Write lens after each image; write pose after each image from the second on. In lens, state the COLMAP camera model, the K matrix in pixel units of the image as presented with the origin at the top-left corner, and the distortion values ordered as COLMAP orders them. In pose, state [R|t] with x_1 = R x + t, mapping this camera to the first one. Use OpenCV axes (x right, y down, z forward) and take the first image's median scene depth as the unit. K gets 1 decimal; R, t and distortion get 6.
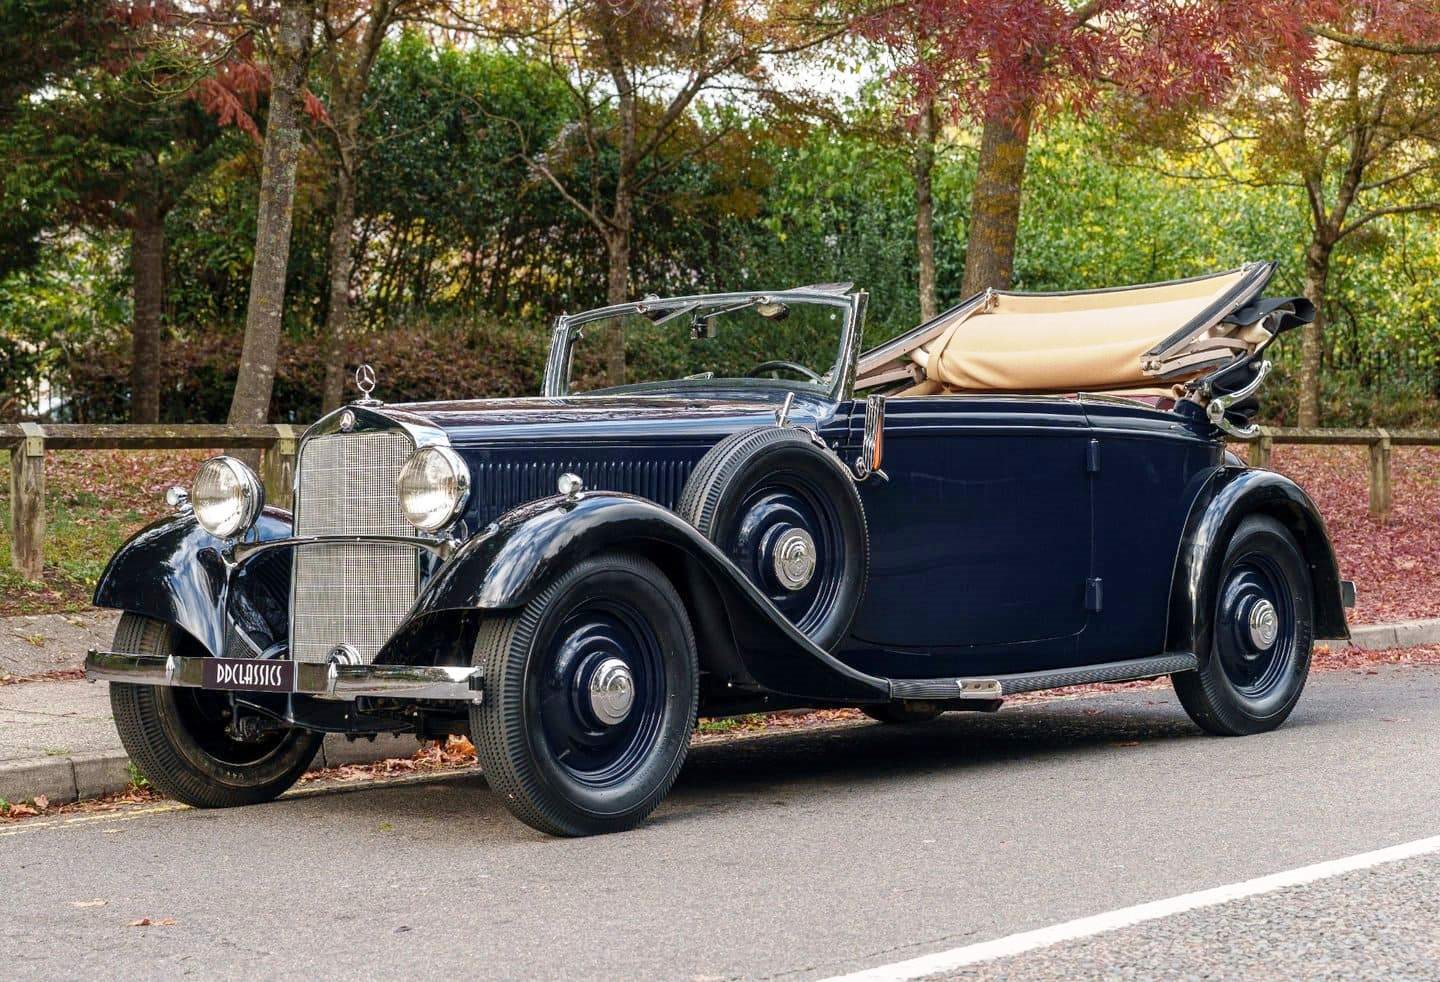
lens RADIAL K [[2929.5, 0, 740.0], [0, 2929.5, 490.4], [0, 0, 1]] dist [-0.012812, 0.045307]
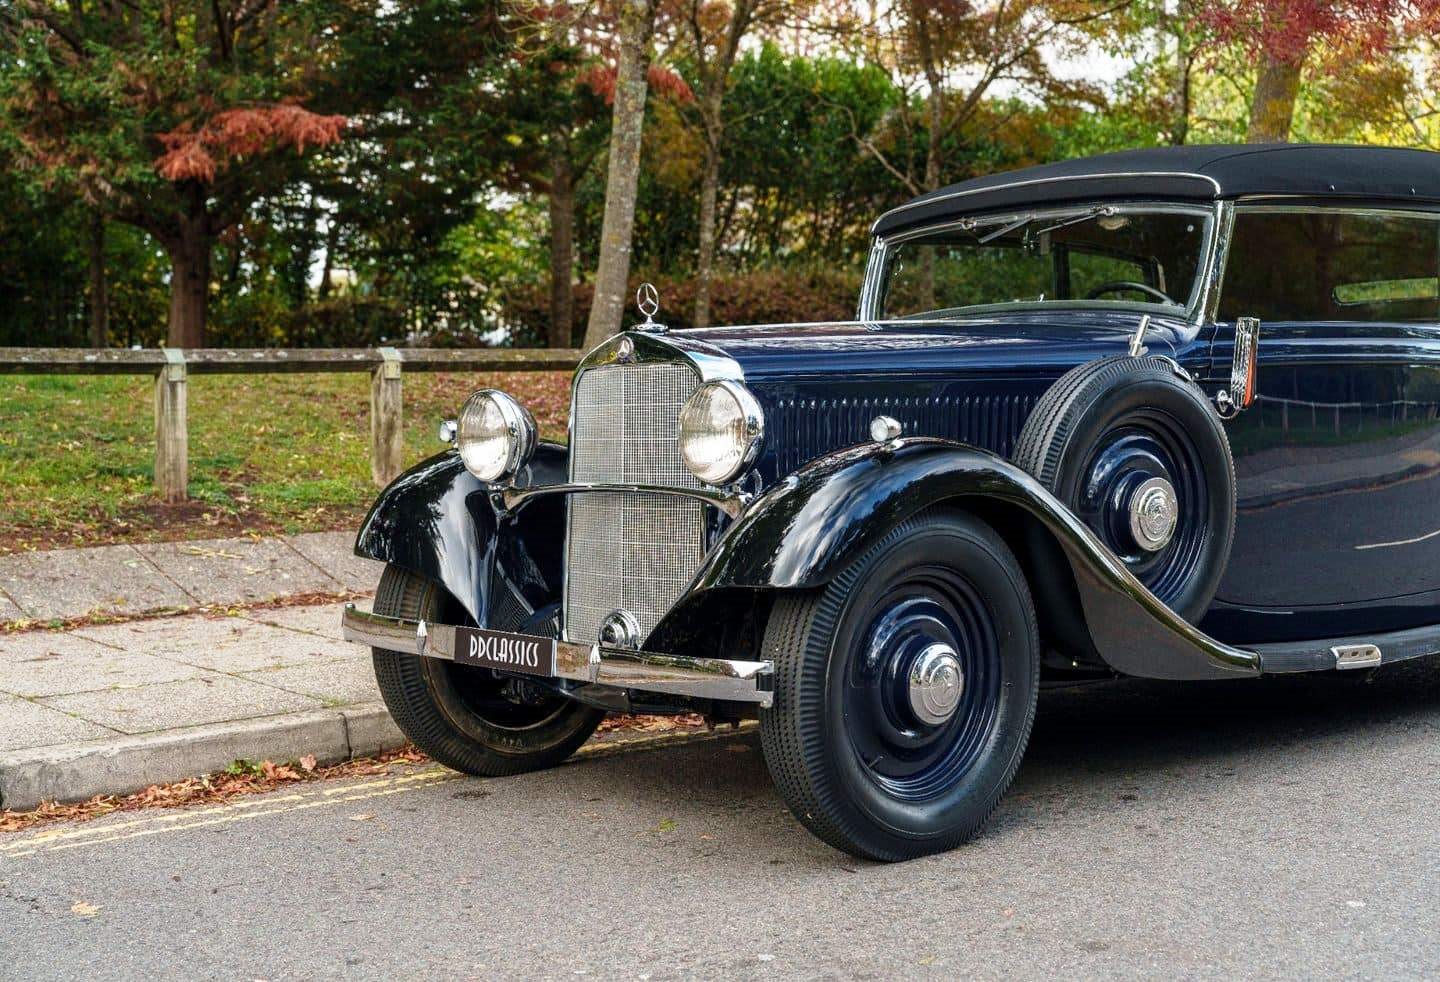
lens RADIAL K [[2207.1, 0, 693.2], [0, 2207.1, 510.3], [0, 0, 1]] dist [0.006640, -0.041728]
pose [[0.989353, 0.011435, -0.145087, -0.009570], [-0.003935, 0.998646, 0.051872, -0.004769], [0.145483, -0.050749, 0.988058, 0.169127]]
